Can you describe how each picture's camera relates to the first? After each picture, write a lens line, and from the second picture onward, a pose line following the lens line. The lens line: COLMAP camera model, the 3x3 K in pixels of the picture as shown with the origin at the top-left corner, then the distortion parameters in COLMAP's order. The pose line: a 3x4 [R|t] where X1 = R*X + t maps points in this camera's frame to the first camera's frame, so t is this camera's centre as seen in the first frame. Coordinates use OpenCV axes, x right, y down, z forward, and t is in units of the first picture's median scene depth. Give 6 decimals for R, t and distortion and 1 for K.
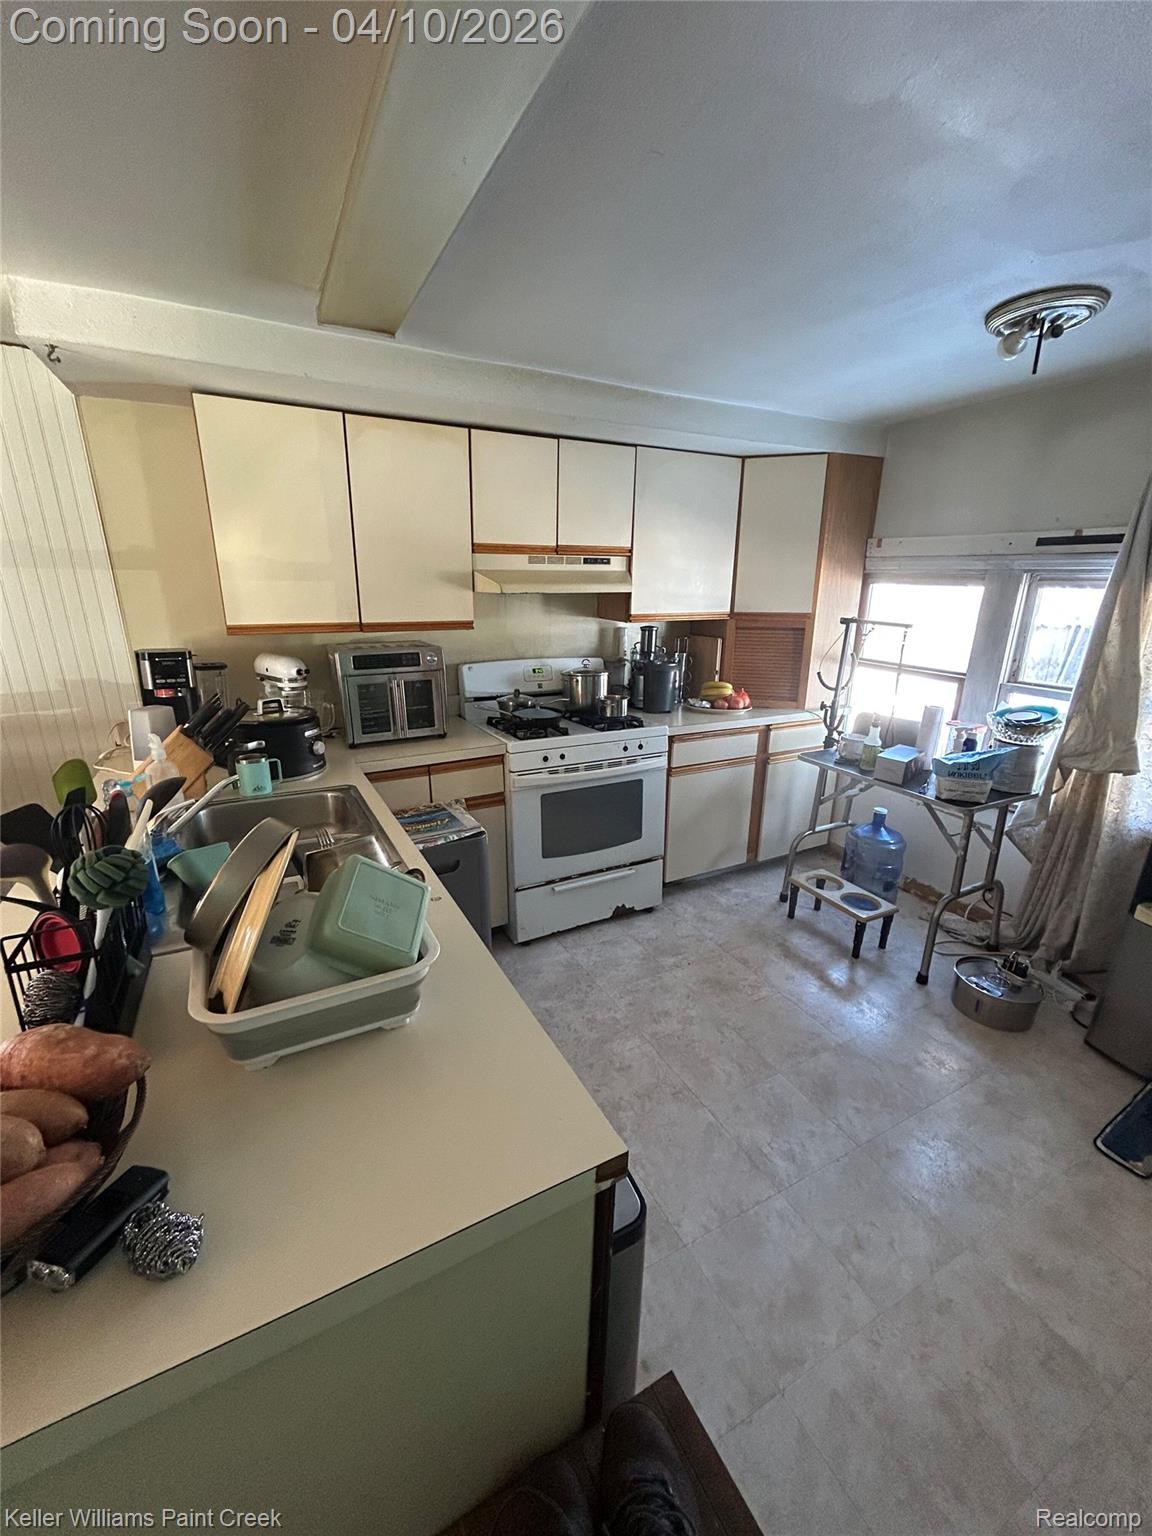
lens RADIAL K [[618.2, 0, 576.0], [0, 618.2, 768.0], [0, 0, 1]] dist [0.002692, 0.000416]
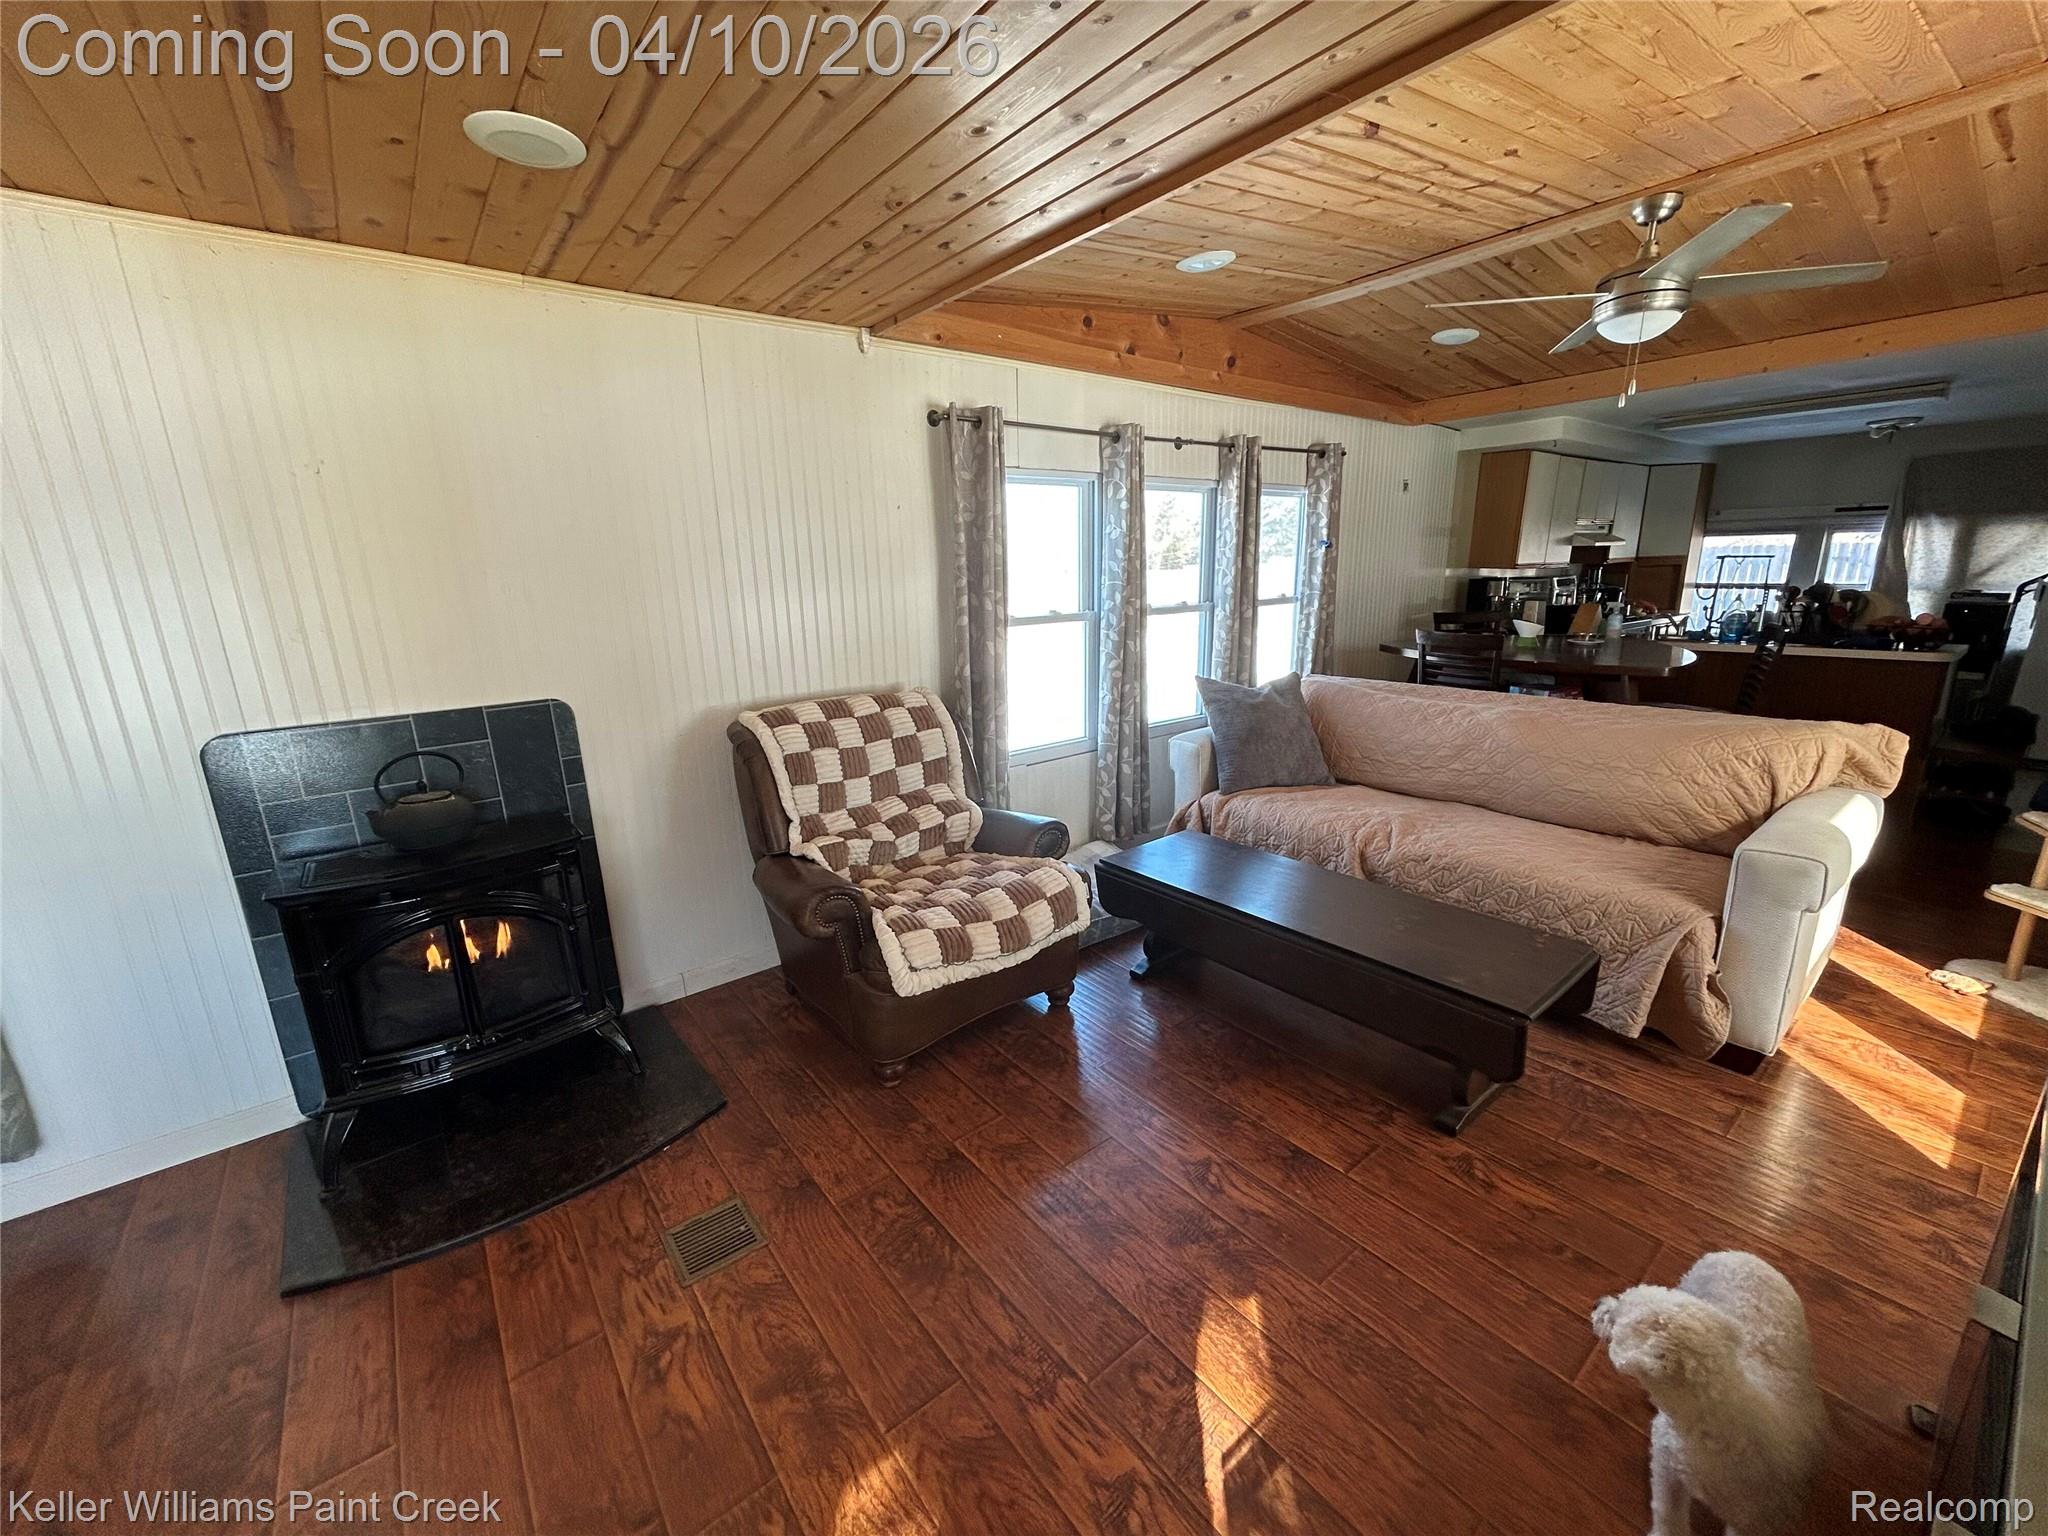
lens RADIAL K [[824.3, 0, 1024.0], [0, 824.3, 768.0], [0, 0, 1]] dist [0.002692, 0.000416]
pose [[0.984235, -0.076582, 0.159423, -2.053609], [0.085290, 0.995175, -0.048507, 0.318562], [-0.154939, 0.061340, 0.986018, -1.016481]]
